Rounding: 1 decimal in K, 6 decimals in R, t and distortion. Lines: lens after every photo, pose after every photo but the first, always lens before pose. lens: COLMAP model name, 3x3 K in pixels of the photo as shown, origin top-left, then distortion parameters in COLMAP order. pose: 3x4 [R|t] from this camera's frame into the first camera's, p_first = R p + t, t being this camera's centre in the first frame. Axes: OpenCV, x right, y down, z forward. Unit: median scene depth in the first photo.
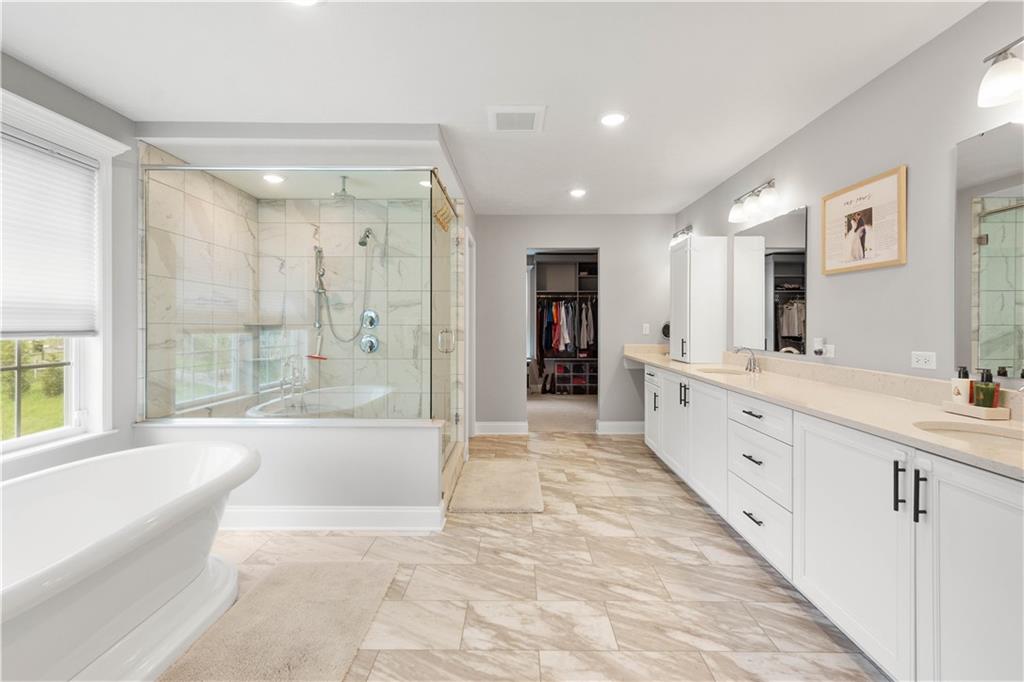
lens RADIAL K [[451.6, 0, 520.7], [0, 451.6, 325.5], [0, 0, 1]] dist [0.001650, 0.000111]
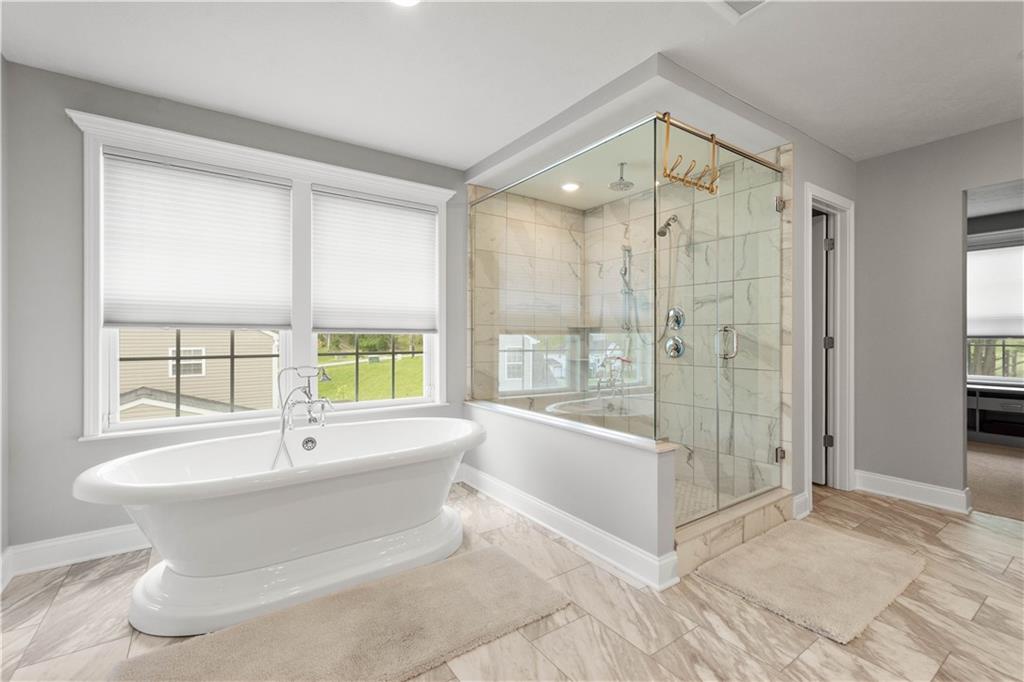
lens RADIAL K [[451.6, 0, 513.0], [0, 451.6, 336.8], [0, 0, 1]] dist [0.001650, 0.000111]
pose [[0.570121, -0.001085, -0.821560, 0.268864], [-0.001161, 0.999997, -0.002126, 0.029273], [0.821560, 0.002166, 0.570118, 0.326930]]
